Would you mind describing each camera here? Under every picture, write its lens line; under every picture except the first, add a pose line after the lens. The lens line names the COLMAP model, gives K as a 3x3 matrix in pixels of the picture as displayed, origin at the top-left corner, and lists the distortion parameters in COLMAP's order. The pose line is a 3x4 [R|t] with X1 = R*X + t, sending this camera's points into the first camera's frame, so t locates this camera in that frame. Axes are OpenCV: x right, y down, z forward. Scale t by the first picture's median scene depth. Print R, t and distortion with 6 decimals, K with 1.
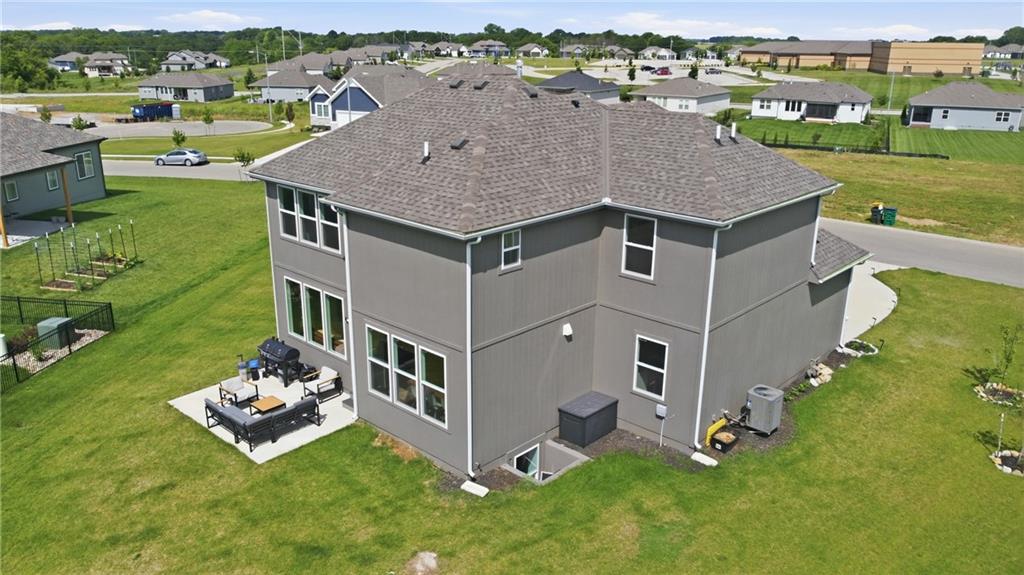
lens RADIAL K [[778.8, 0, 512.0], [0, 778.8, 287.5], [0, 0, 1]] dist [-0.003223, 0.004497]
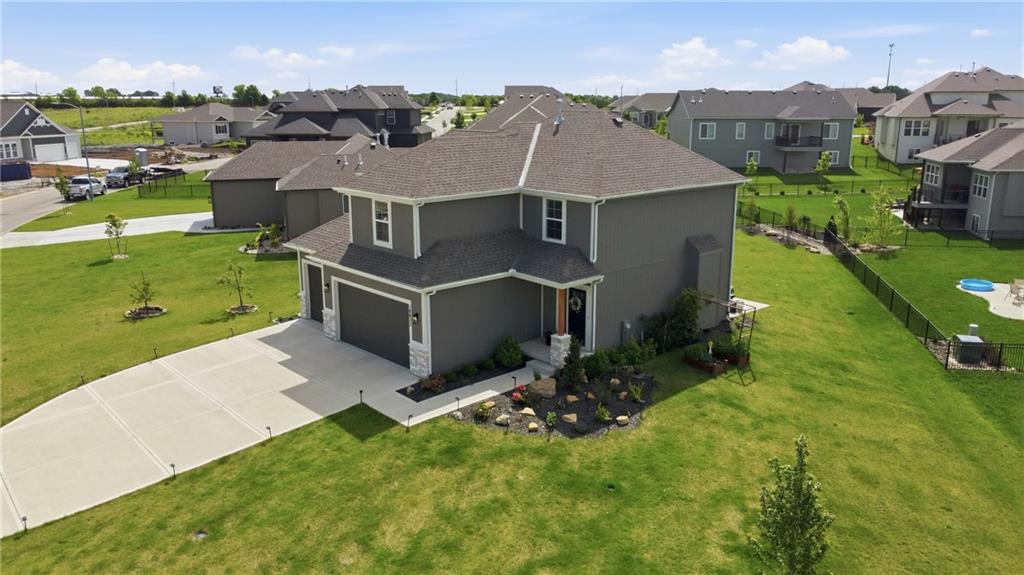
lens RADIAL K [[778.8, 0, 512.0], [0, 778.8, 287.5], [0, 0, 1]] dist [-0.003223, 0.004497]
pose [[-0.996079, -0.028752, 0.083664, -0.017812], [0.018954, 0.854393, 0.519282, -0.389965], [-0.086412, 0.518831, -0.850498, 1.261484]]
